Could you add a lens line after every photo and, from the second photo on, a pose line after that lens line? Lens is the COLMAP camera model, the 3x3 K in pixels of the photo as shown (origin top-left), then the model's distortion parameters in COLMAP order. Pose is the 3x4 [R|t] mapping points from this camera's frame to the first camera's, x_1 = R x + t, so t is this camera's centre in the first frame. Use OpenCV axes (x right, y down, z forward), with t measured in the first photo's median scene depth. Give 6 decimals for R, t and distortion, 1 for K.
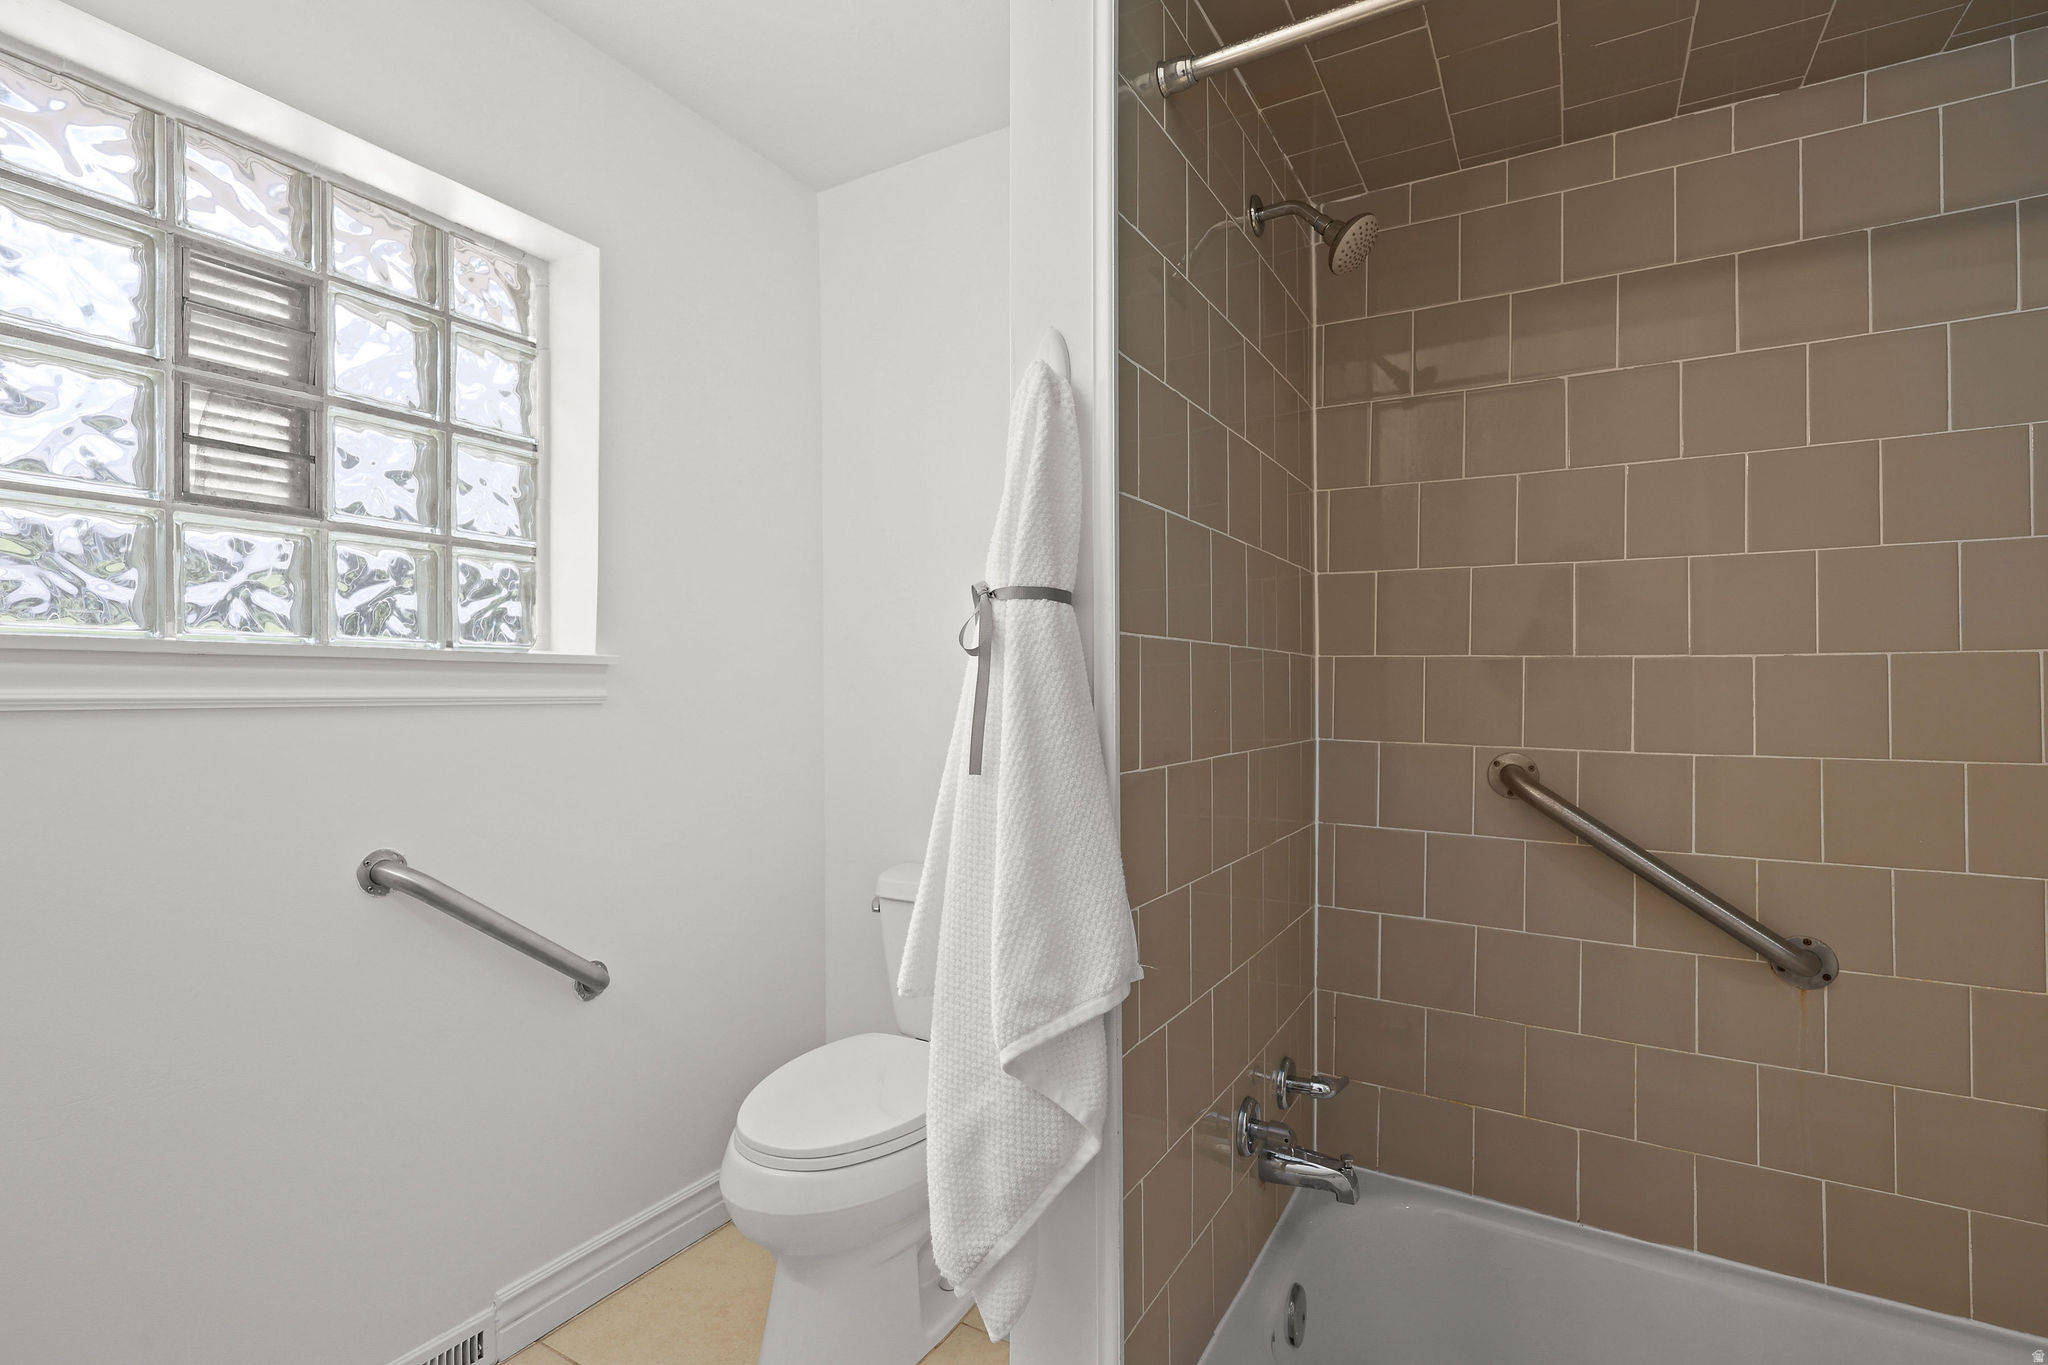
lens RADIAL K [[919.6, 0, 1029.0], [0, 919.6, 671.3], [0, 0, 1]] dist [-0.003939, -0.000742]
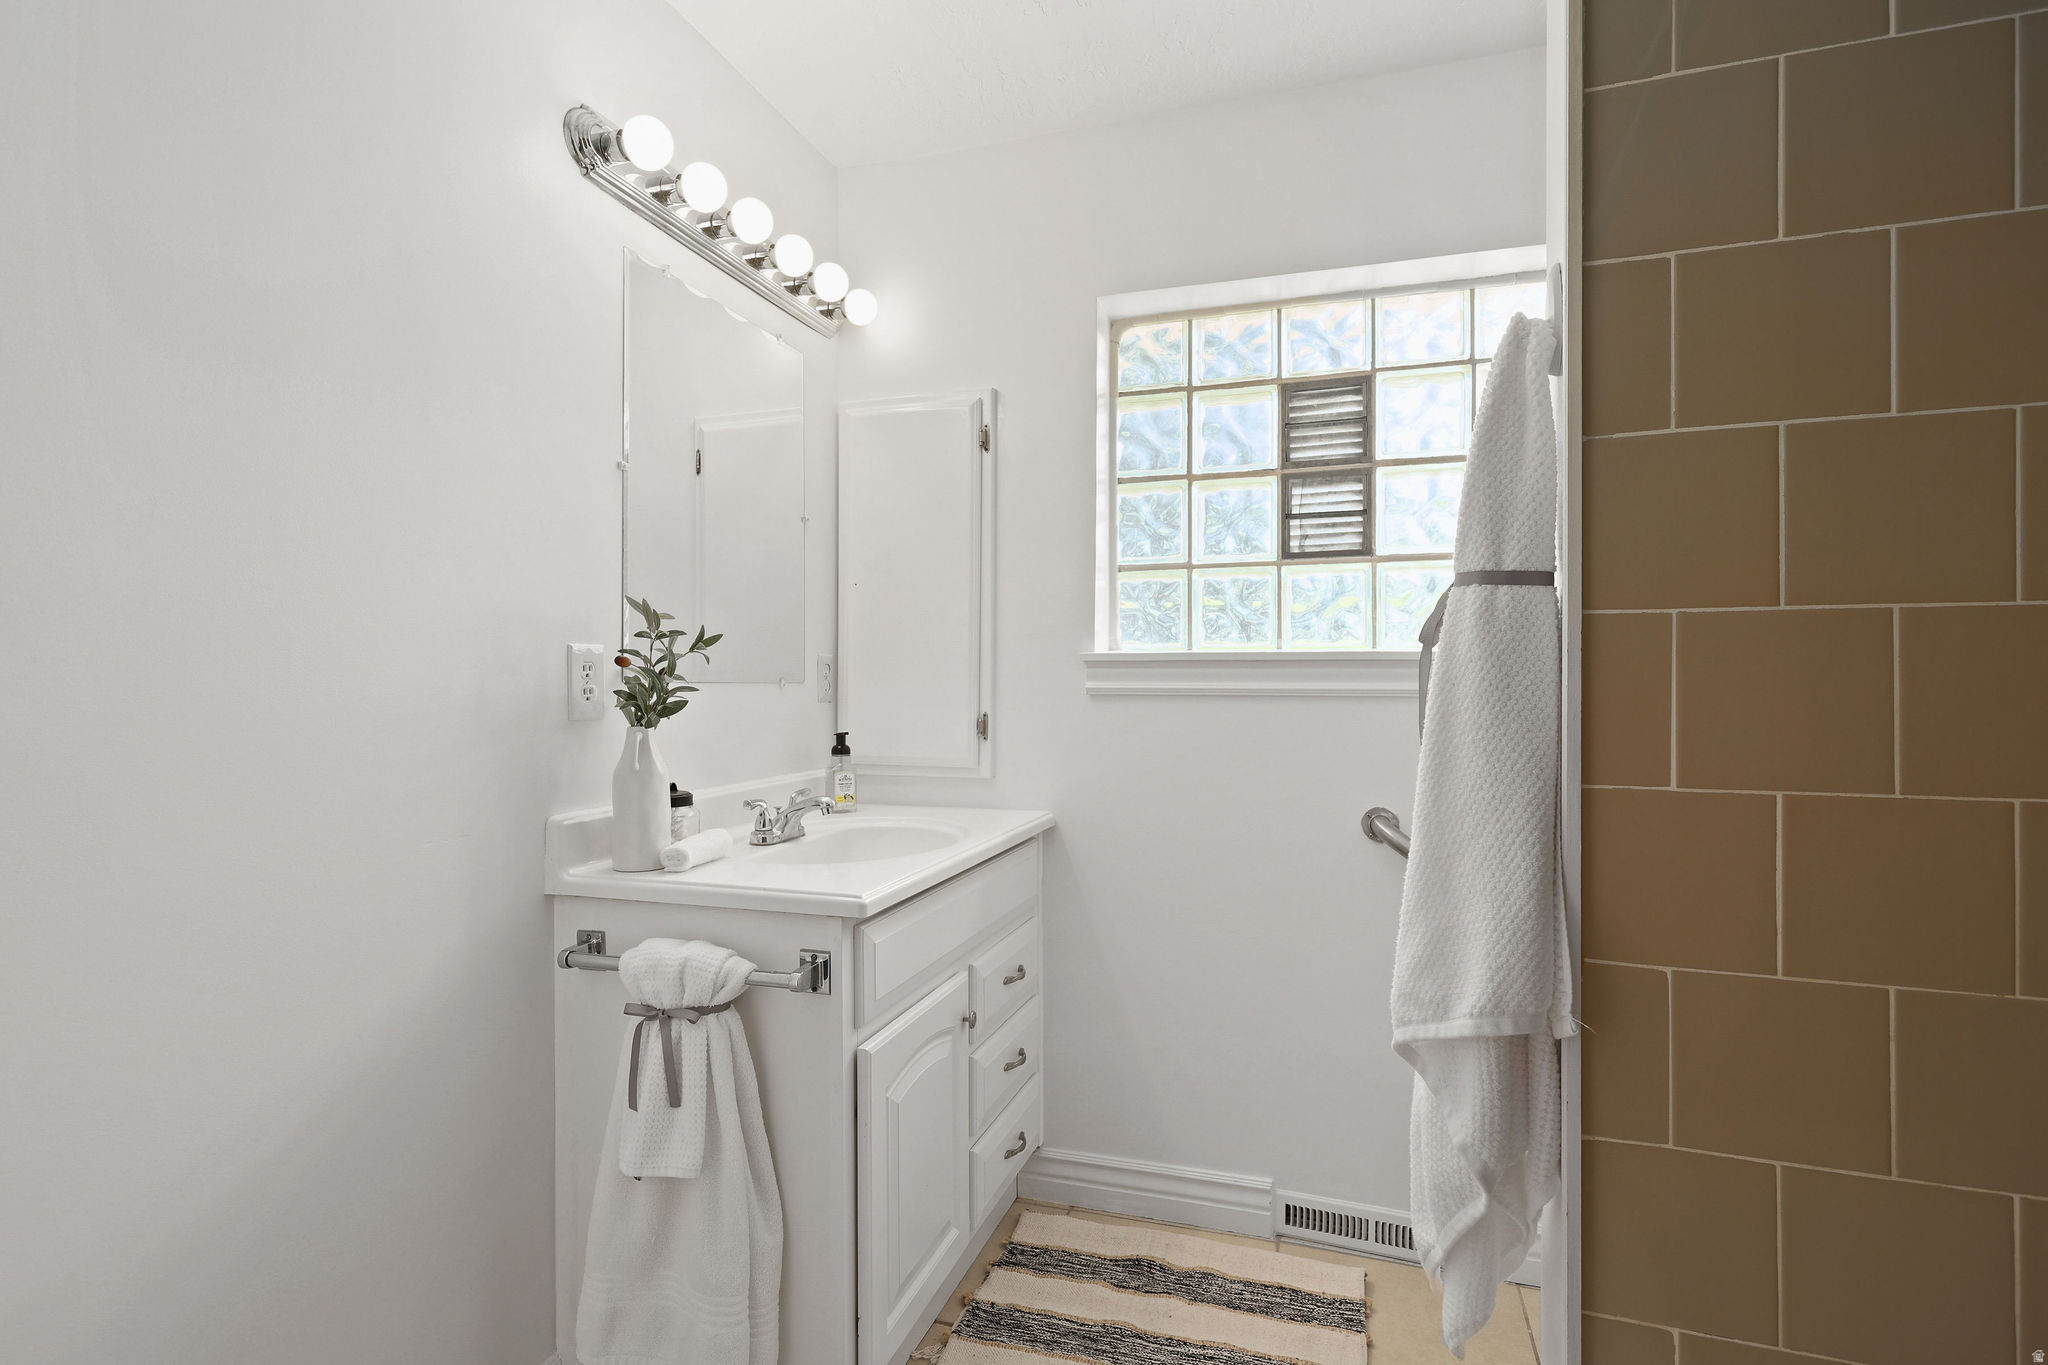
lens RADIAL K [[993.6, 0, 1030.1], [0, 993.6, 682.6], [0, 0, 1]] dist [-0.002723, -0.000069]
pose [[0.231096, 0.004138, -0.972922, 0.553542], [0.006365, 0.999963, 0.005765, 0.006254], [0.972910, -0.007525, 0.231061, 0.205336]]
